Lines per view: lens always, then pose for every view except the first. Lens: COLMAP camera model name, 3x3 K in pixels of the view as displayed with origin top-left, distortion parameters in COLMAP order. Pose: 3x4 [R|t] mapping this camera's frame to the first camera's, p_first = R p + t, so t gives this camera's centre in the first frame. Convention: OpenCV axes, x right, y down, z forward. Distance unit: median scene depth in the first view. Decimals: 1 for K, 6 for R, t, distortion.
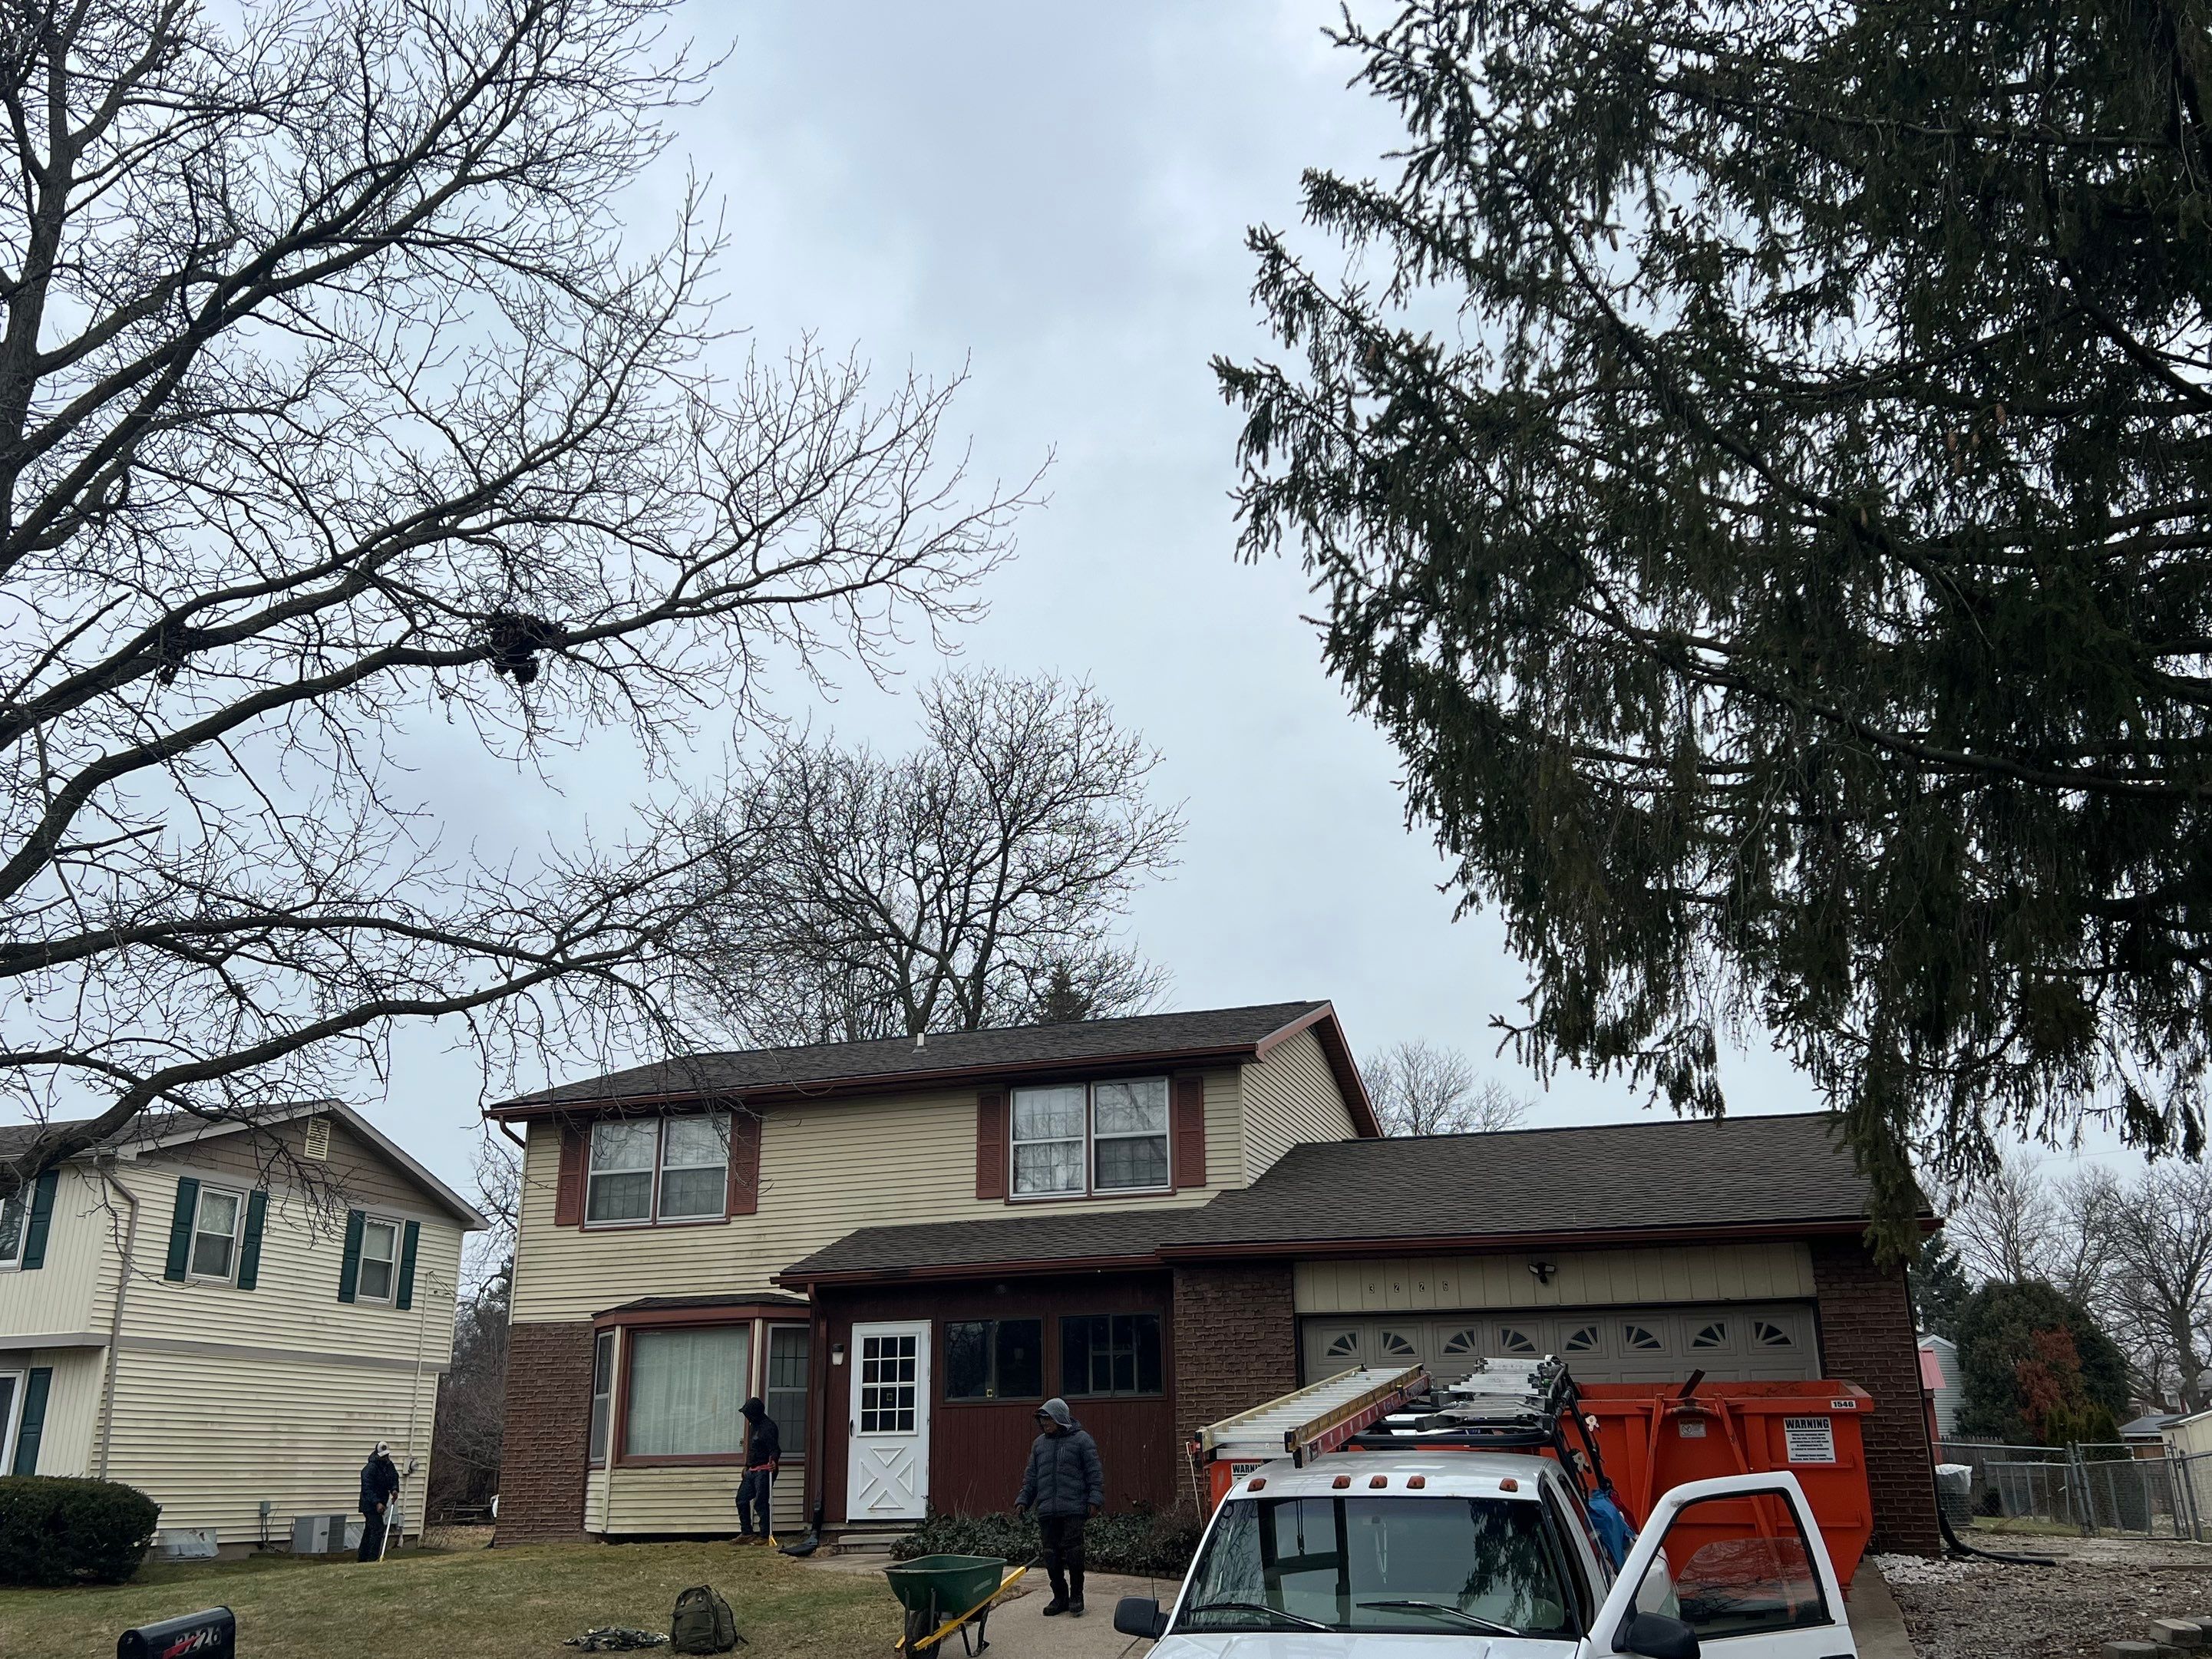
lens RADIAL K [[1847.2, 0, 1101.3], [0, 1847.2, 795.6], [0, 0, 1]] dist [0.059880, -0.013483]
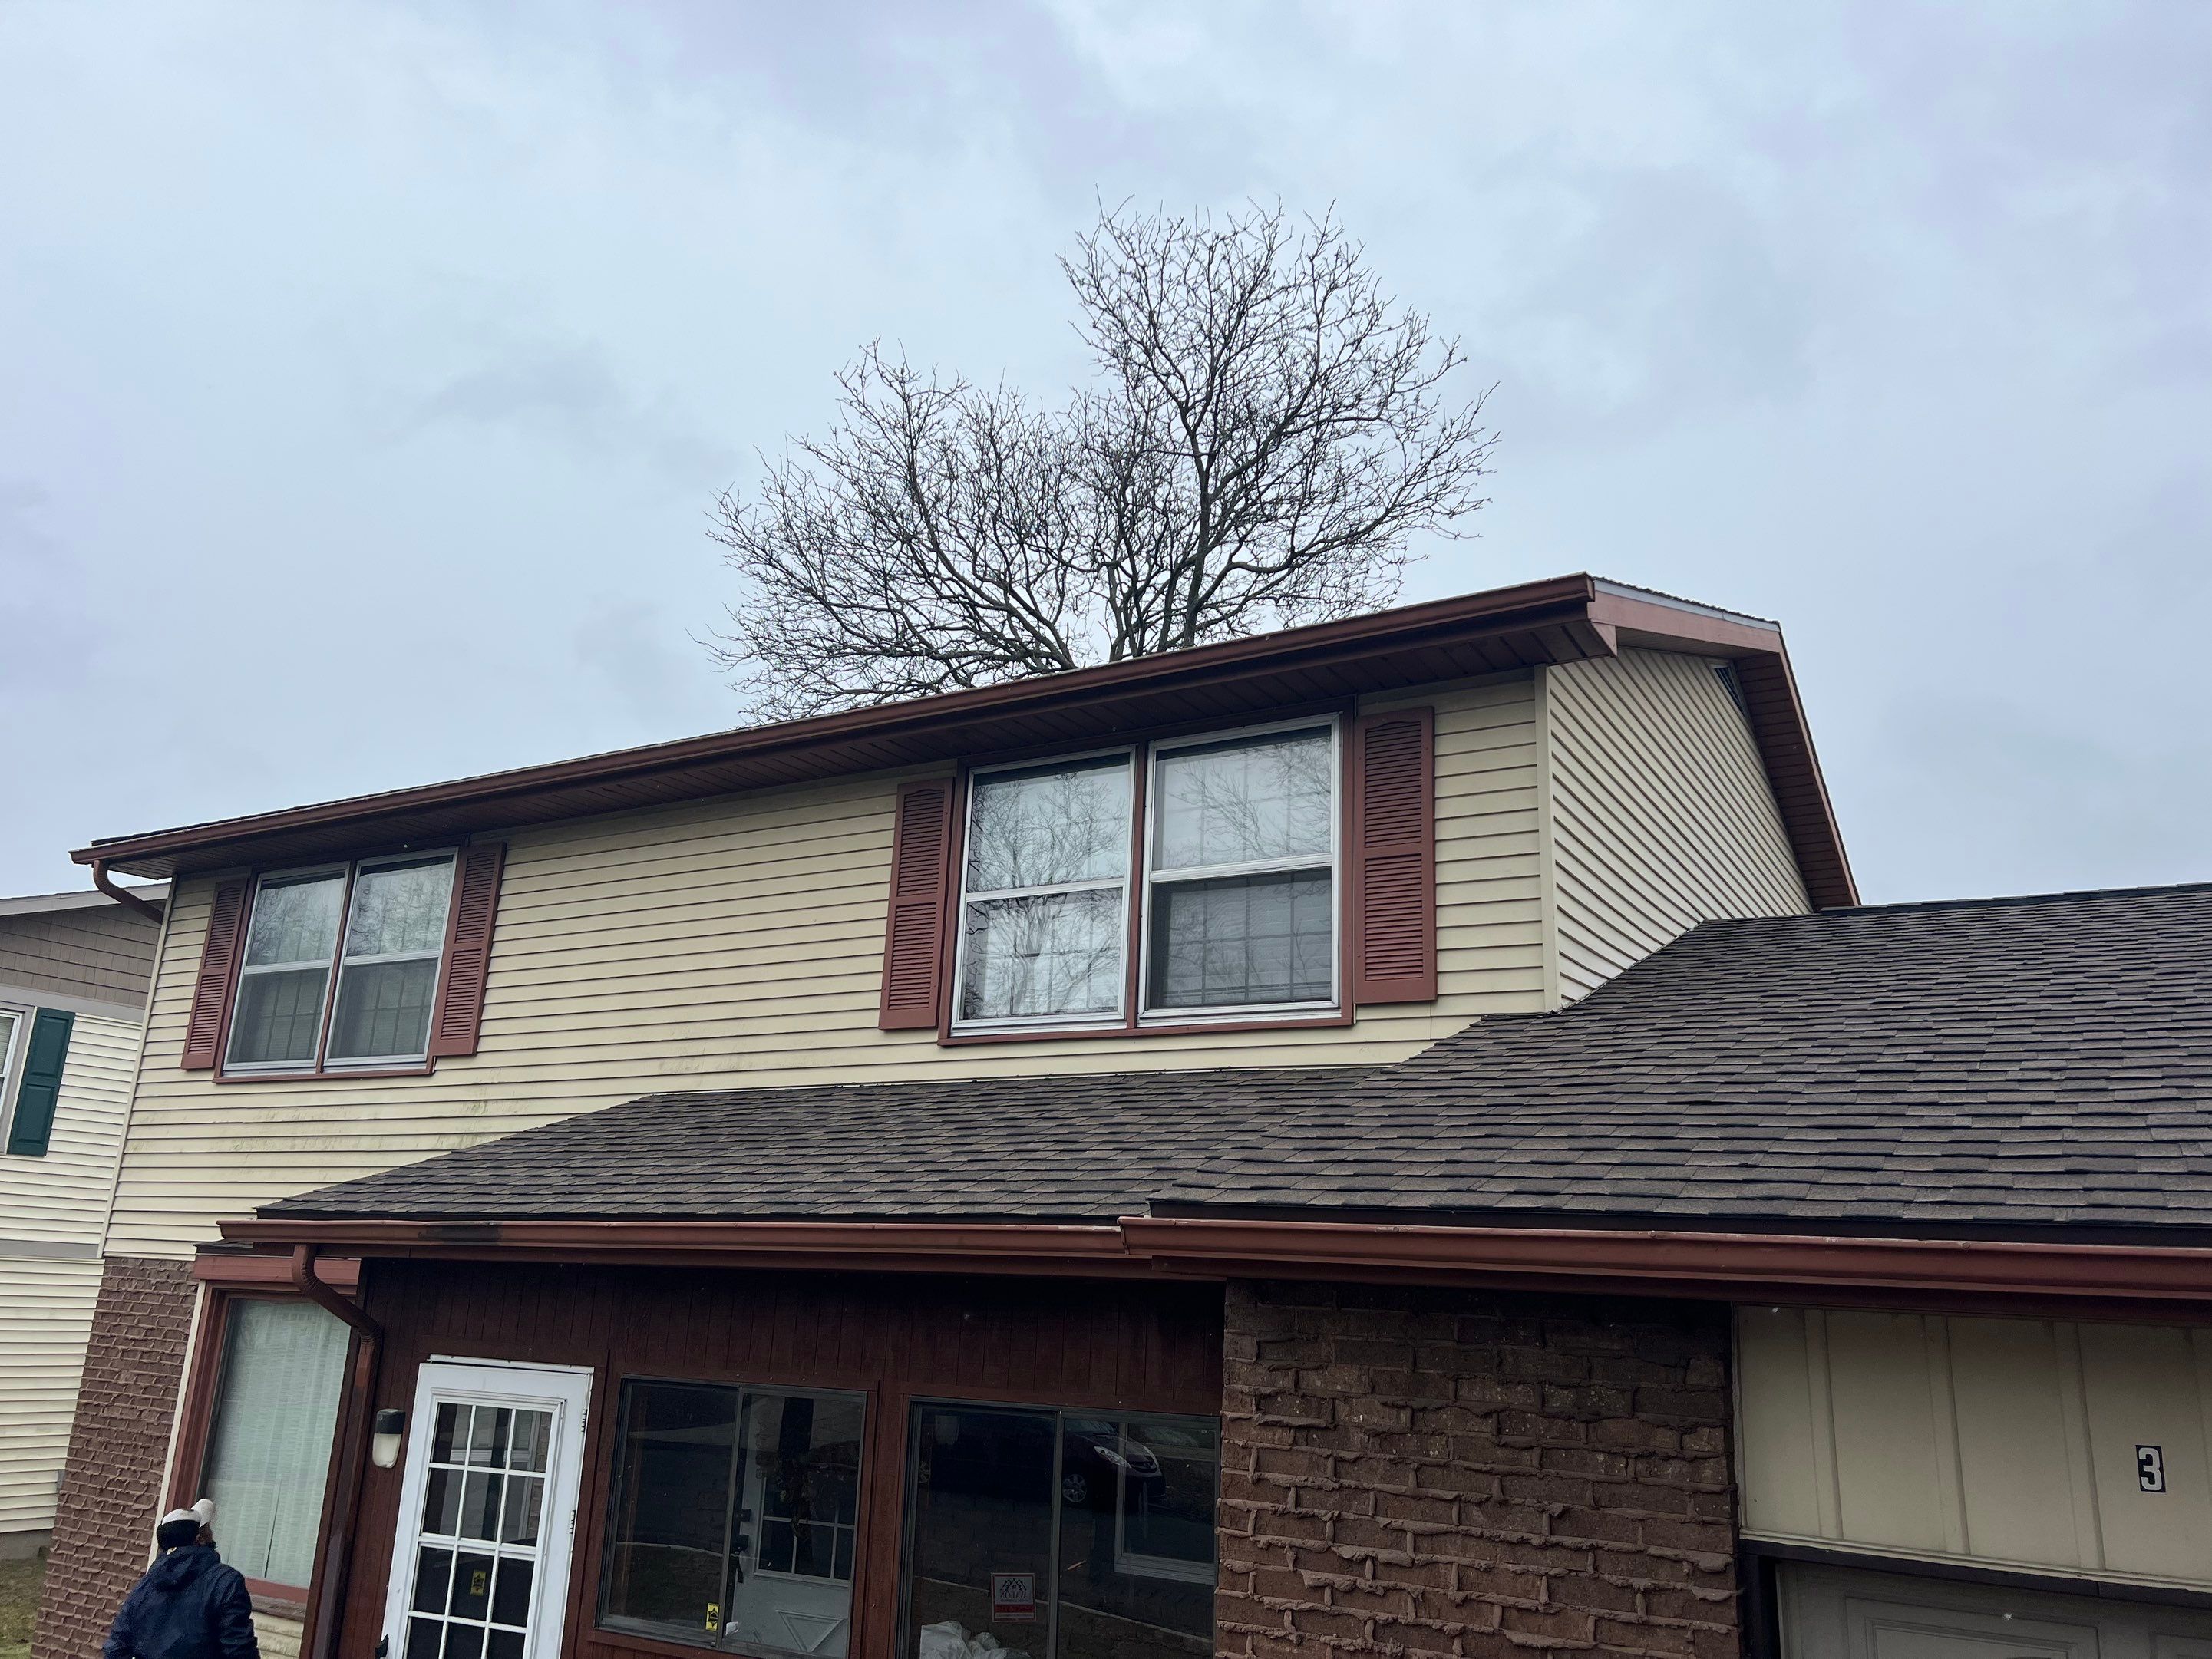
lens RADIAL K [[1623.2, 0, 1106.0], [0, 1623.2, 829.5], [0, 0, 1]] dist [0.041840, -0.048061]
pose [[0.973741, -0.012086, -0.227339, 0.062901], [0.030080, 0.996665, 0.075853, 0.146439], [0.225665, -0.080699, 0.970857, 0.661363]]
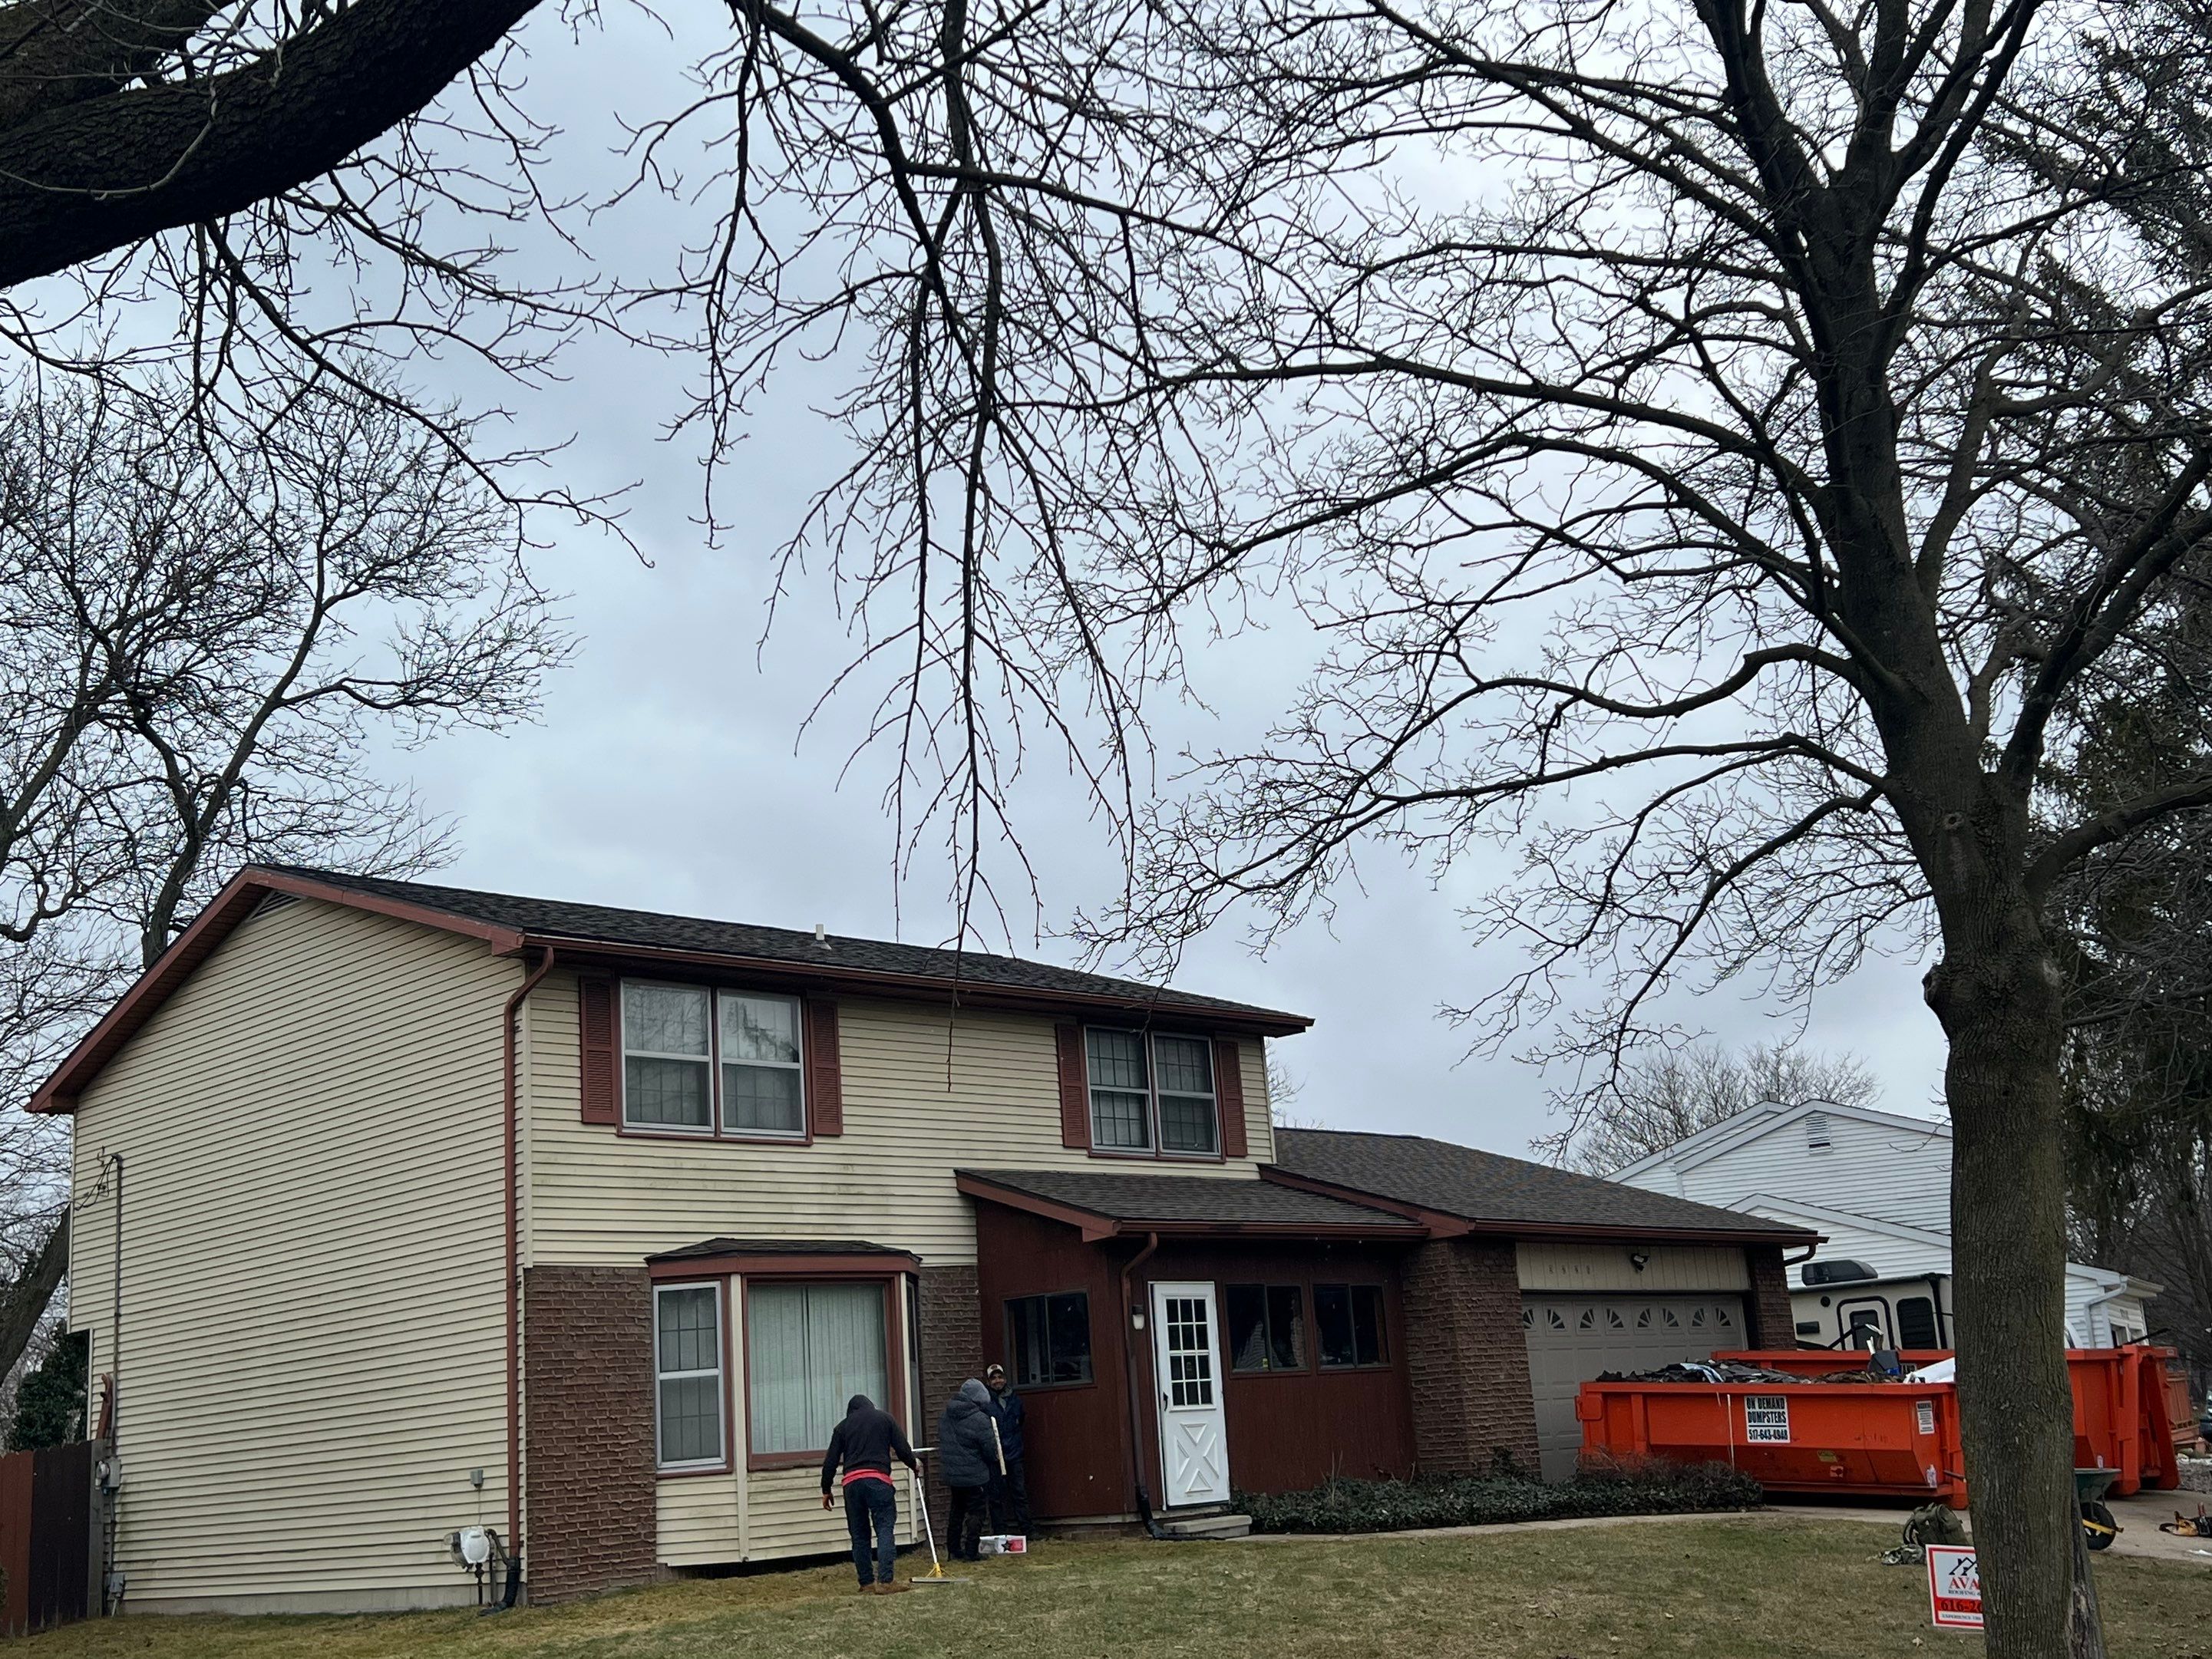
lens RADIAL K [[2413.1, 0, 1134.4], [0, 2413.1, 835.8], [0, 0, 1]] dist [0.141655, -0.356309]
pose [[0.449456, 0.204322, 0.869622, -1.026932], [-0.241674, 0.965000, -0.101825, 0.184115], [-0.859990, -0.164399, 0.483104, 0.462494]]
